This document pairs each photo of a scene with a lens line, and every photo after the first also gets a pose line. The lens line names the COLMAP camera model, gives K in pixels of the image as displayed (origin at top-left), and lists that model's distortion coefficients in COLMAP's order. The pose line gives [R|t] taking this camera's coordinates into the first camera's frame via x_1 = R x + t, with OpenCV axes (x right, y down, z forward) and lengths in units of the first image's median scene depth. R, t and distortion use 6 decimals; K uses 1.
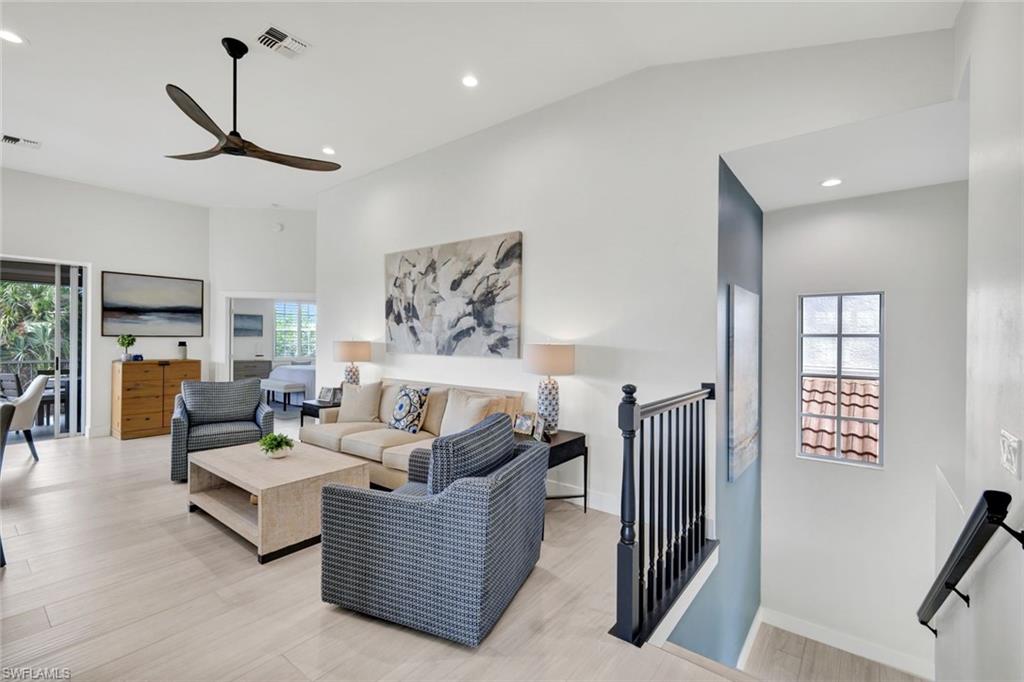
lens RADIAL K [[446.0, 0, 511.1], [0, 446.0, 339.4], [0, 0, 1]] dist [0.006249, -0.001360]
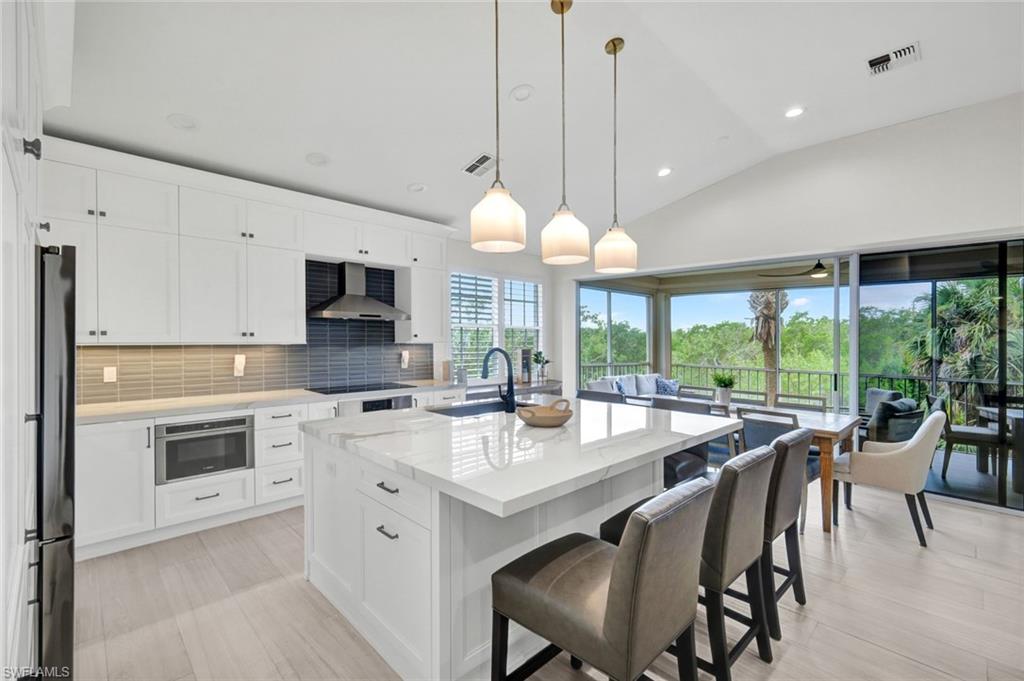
lens RADIAL K [[446.0, 0, 516.3], [0, 446.0, 333.7], [0, 0, 1]] dist [0.006249, -0.001360]
pose [[-0.124146, -0.013943, -0.992166, -0.369505], [-0.013320, 0.999835, -0.012384, -0.019036], [0.992175, 0.011678, -0.124311, 0.531804]]
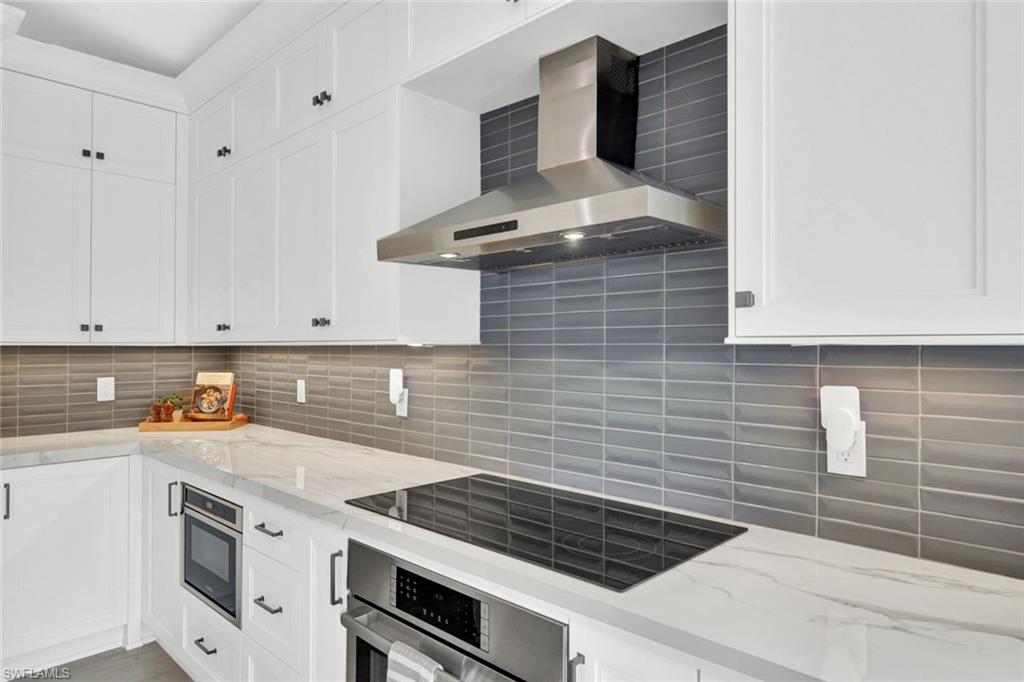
lens RADIAL K [[622.3, 0, 517.5], [0, 622.3, 341.7], [0, 0, 1]] dist [0.001368, 0.005037]
pose [[-0.995409, -0.004586, 0.095603, -1.268542], [-0.004753, 0.999988, -0.001515, -0.006393], [-0.095595, -0.001962, -0.995418, 0.435256]]
